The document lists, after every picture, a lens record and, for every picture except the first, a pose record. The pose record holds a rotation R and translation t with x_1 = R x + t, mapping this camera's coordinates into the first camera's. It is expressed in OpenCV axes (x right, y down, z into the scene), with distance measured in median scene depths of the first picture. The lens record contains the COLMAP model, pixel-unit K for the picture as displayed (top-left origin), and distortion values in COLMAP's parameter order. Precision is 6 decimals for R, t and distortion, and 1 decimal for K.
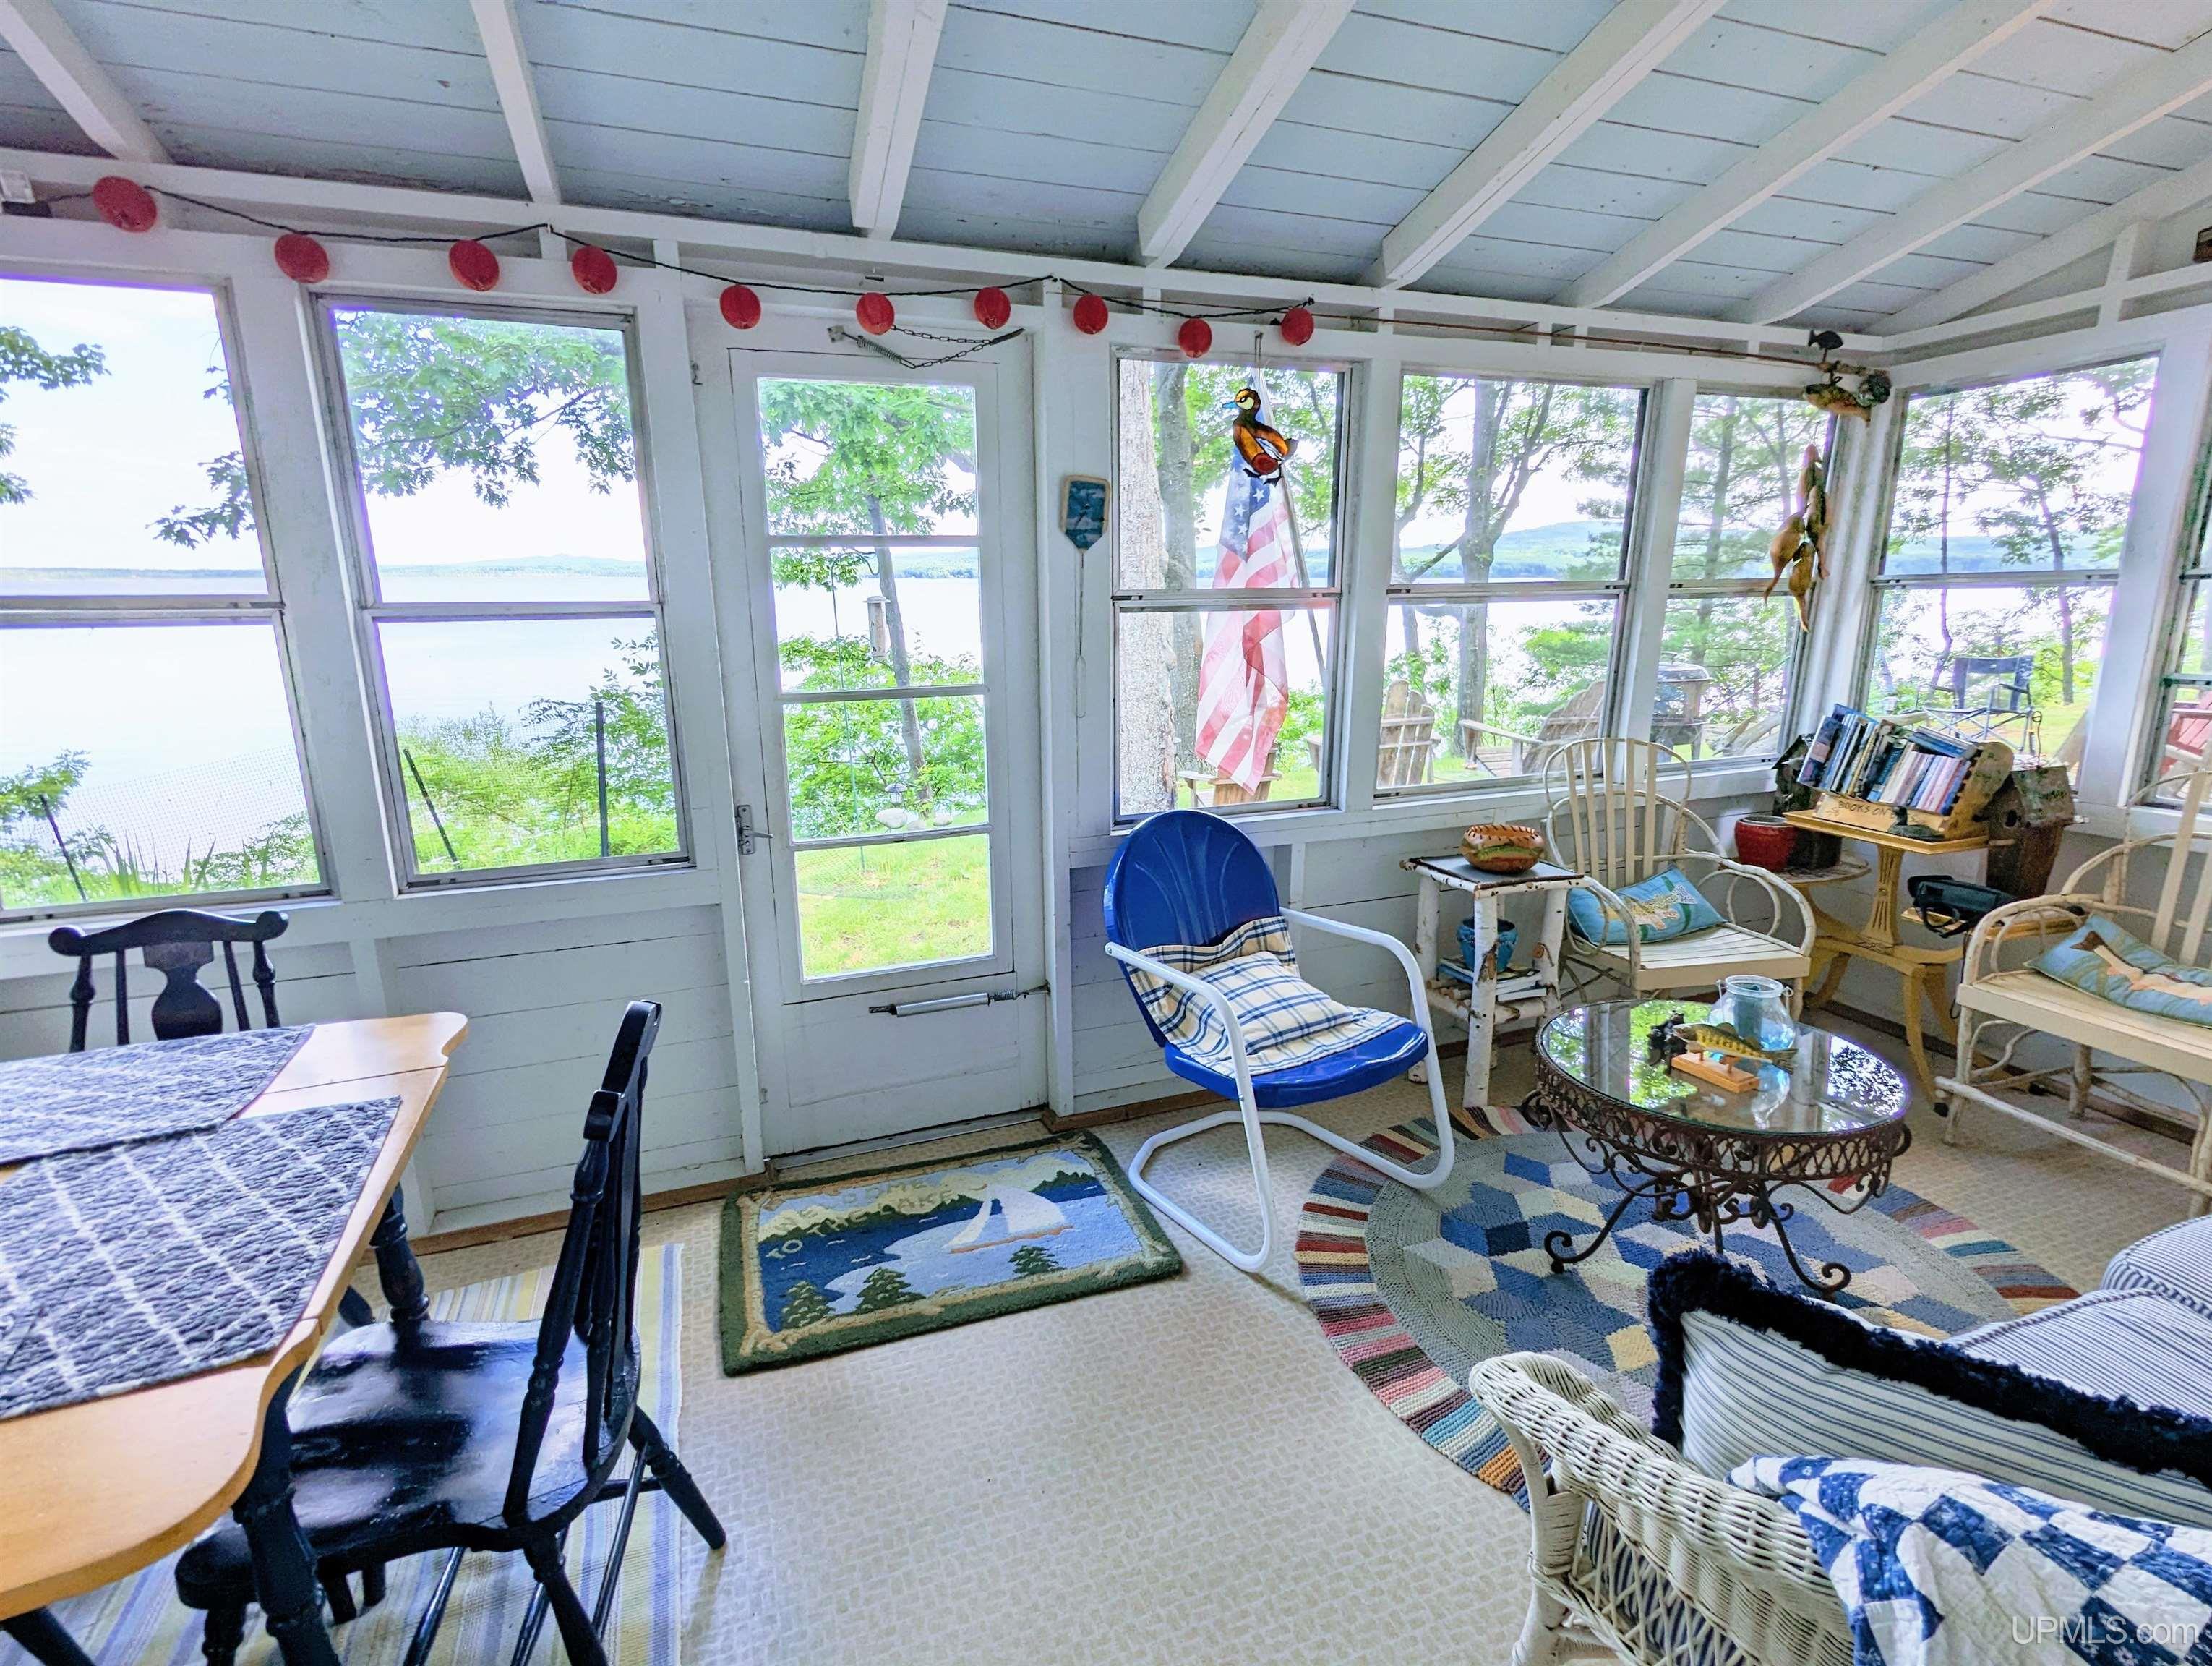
lens RADIAL K [[1075.5, 0, 1103.0], [0, 1075.5, 836.3], [0, 0, 1]] dist [-0.010836, 0.007169]
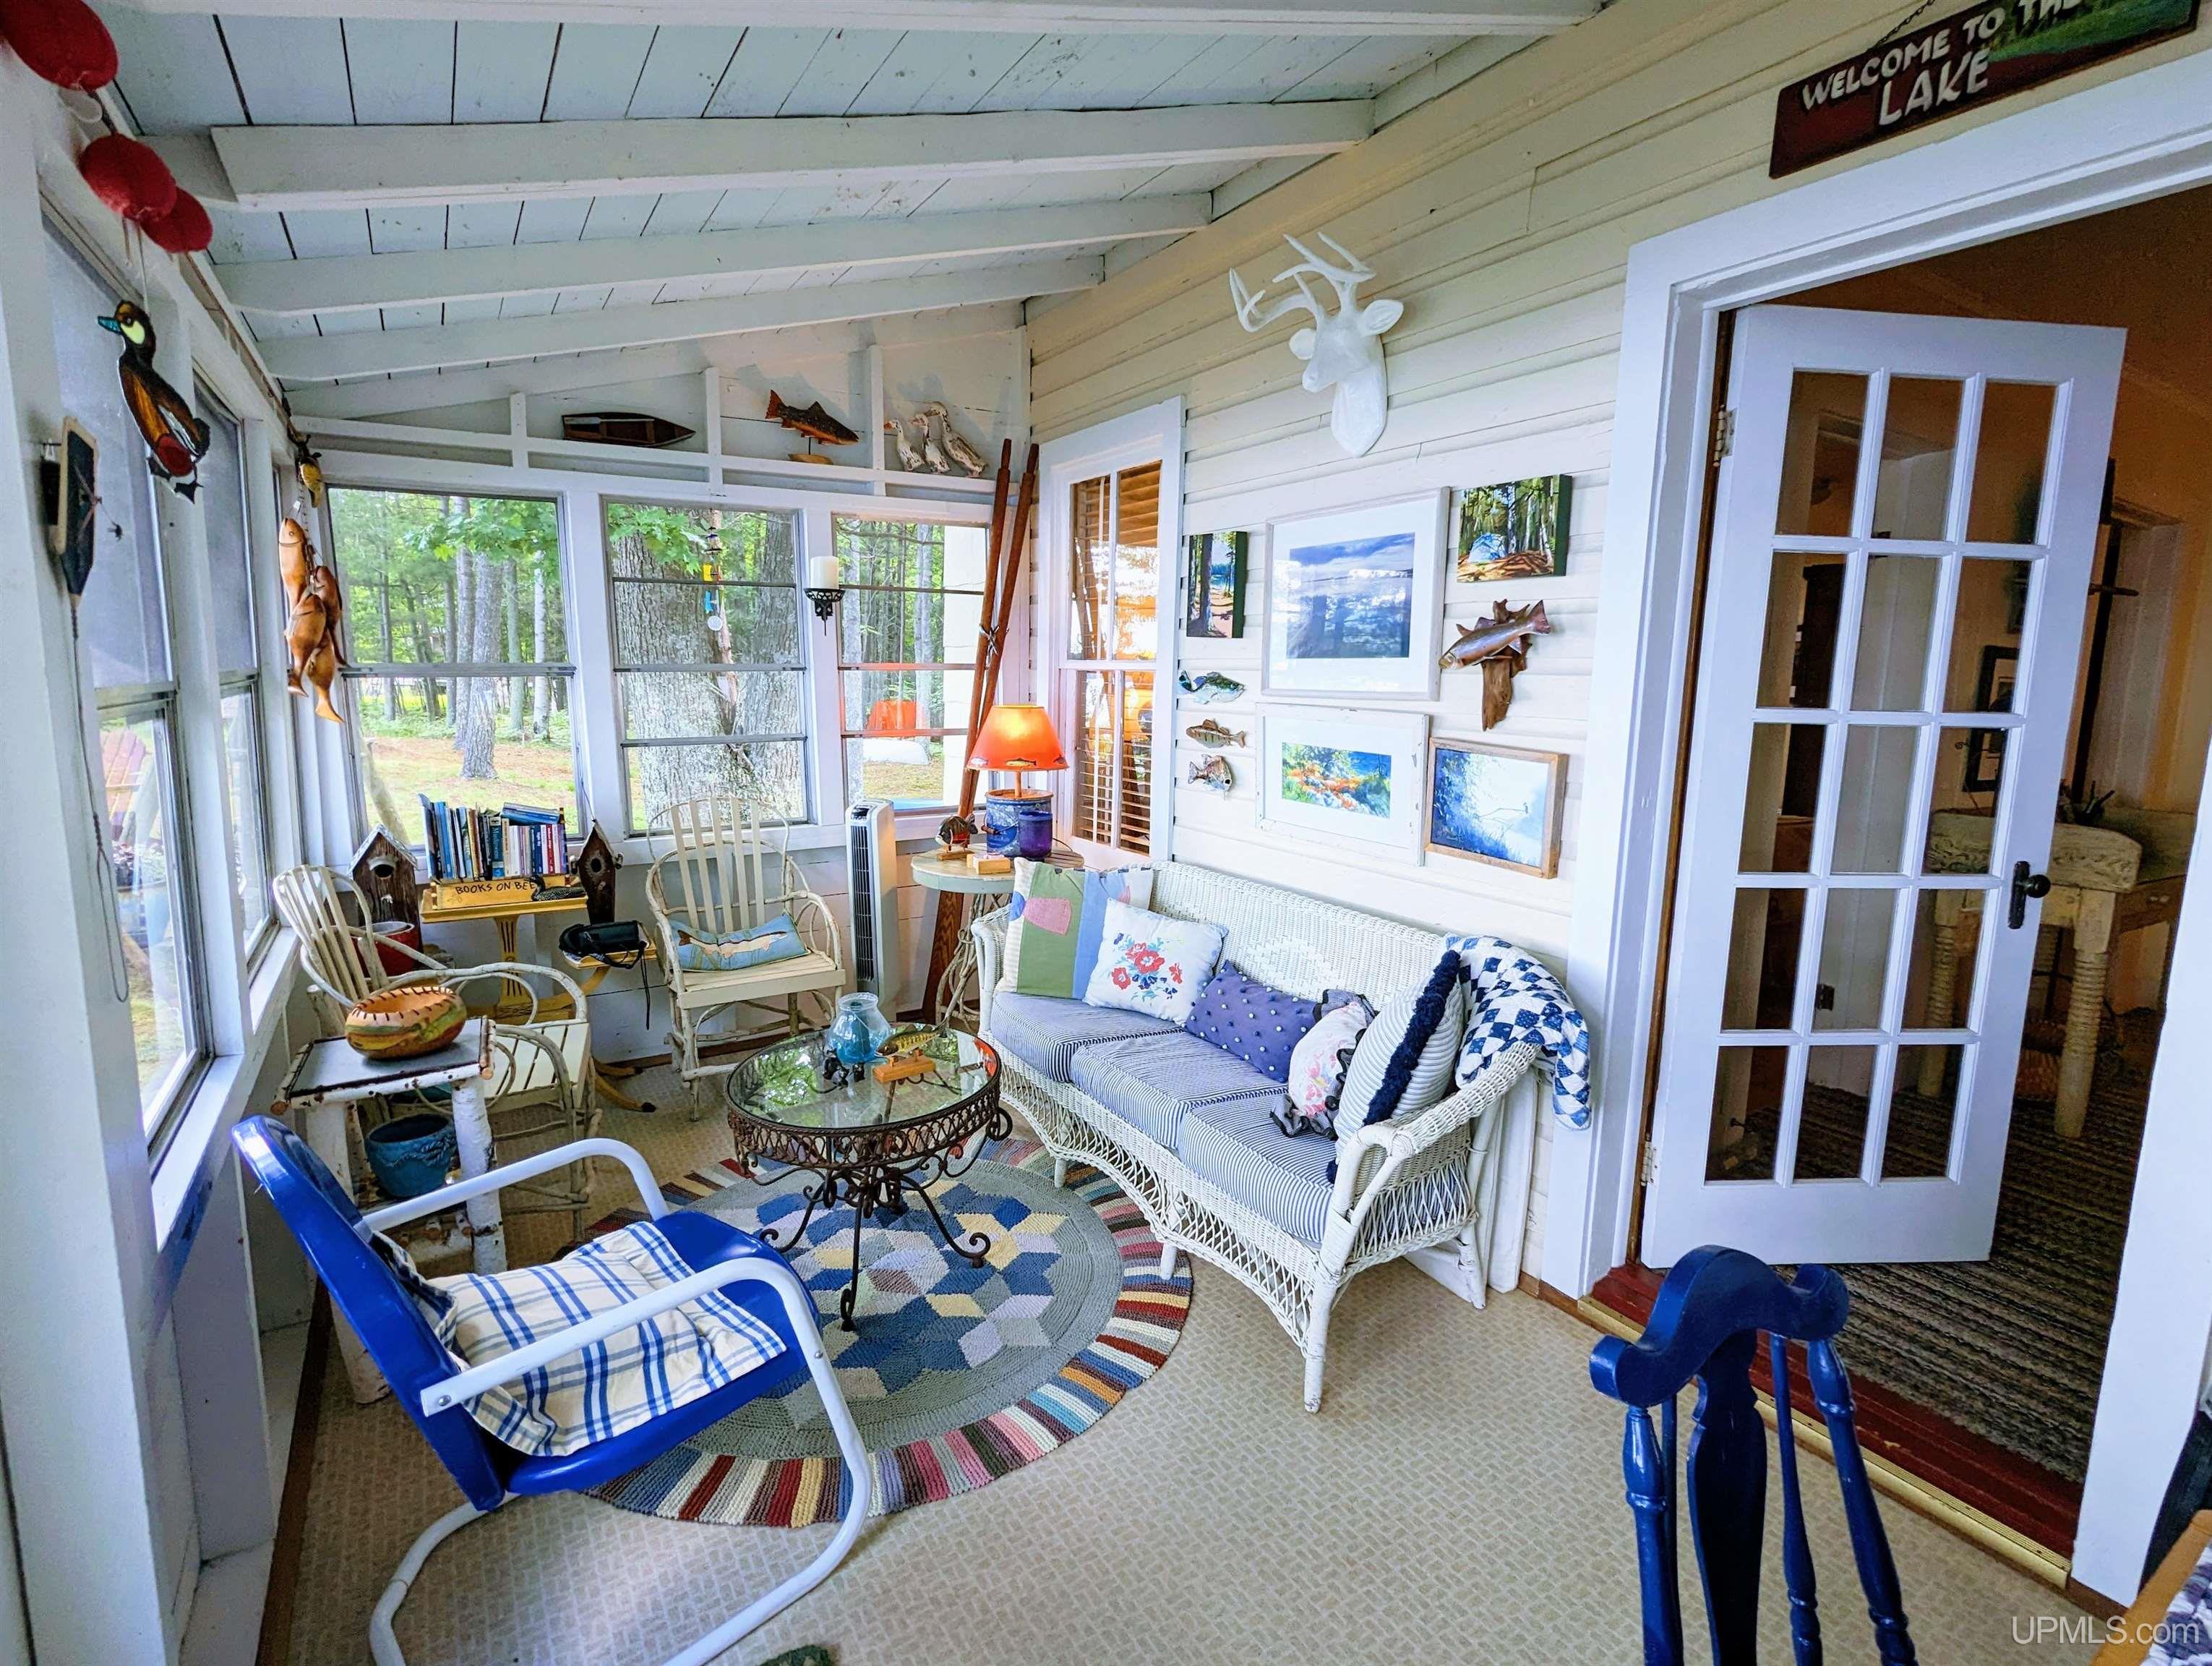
lens RADIAL K [[1075.5, 0, 1103.0], [0, 1075.5, 836.3], [0, 0, 1]] dist [-0.010836, 0.007169]
pose [[-0.213457, -0.146150, 0.965959, -0.491499], [0.201957, 0.960789, 0.189996, -0.177598], [-0.955850, 0.235638, -0.175571, 0.712537]]
